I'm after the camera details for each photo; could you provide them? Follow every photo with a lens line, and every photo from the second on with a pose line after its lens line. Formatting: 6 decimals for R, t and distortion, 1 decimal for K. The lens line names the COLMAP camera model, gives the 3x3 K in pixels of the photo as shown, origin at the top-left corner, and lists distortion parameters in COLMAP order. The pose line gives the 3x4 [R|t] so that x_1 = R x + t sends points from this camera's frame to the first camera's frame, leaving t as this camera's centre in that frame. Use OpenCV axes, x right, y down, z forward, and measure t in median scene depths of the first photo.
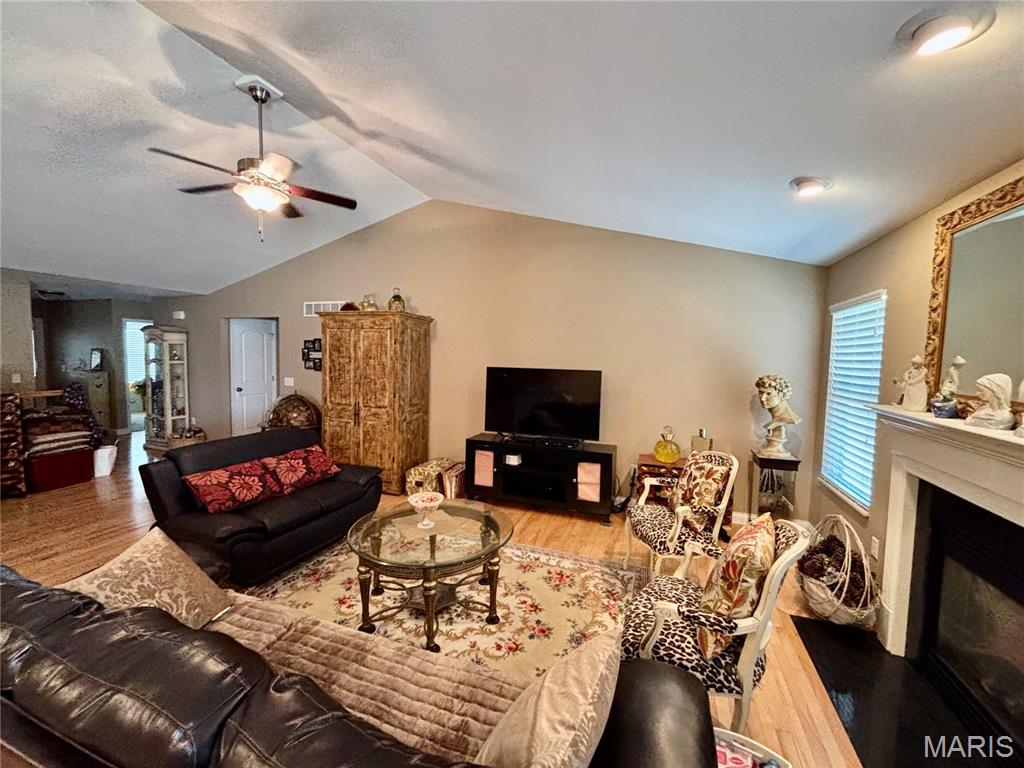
lens RADIAL K [[416.4, 0, 507.6], [0, 416.4, 383.8], [0, 0, 1]] dist [0.001787, 0.000361]
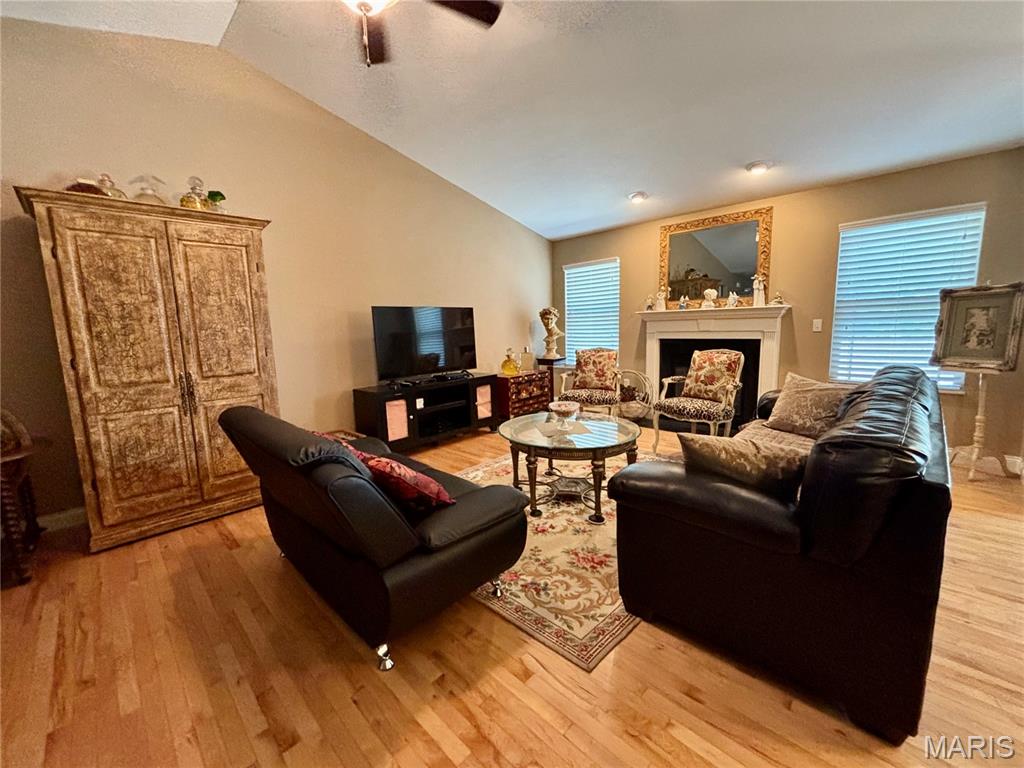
lens RADIAL K [[416.4, 0, 507.6], [0, 416.4, 383.8], [0, 0, 1]] dist [0.001787, 0.000361]
pose [[0.418652, -0.163752, 0.893261, -0.754451], [0.109116, 0.985553, 0.129531, 0.036155], [-0.901568, 0.043241, 0.430471, 0.399187]]
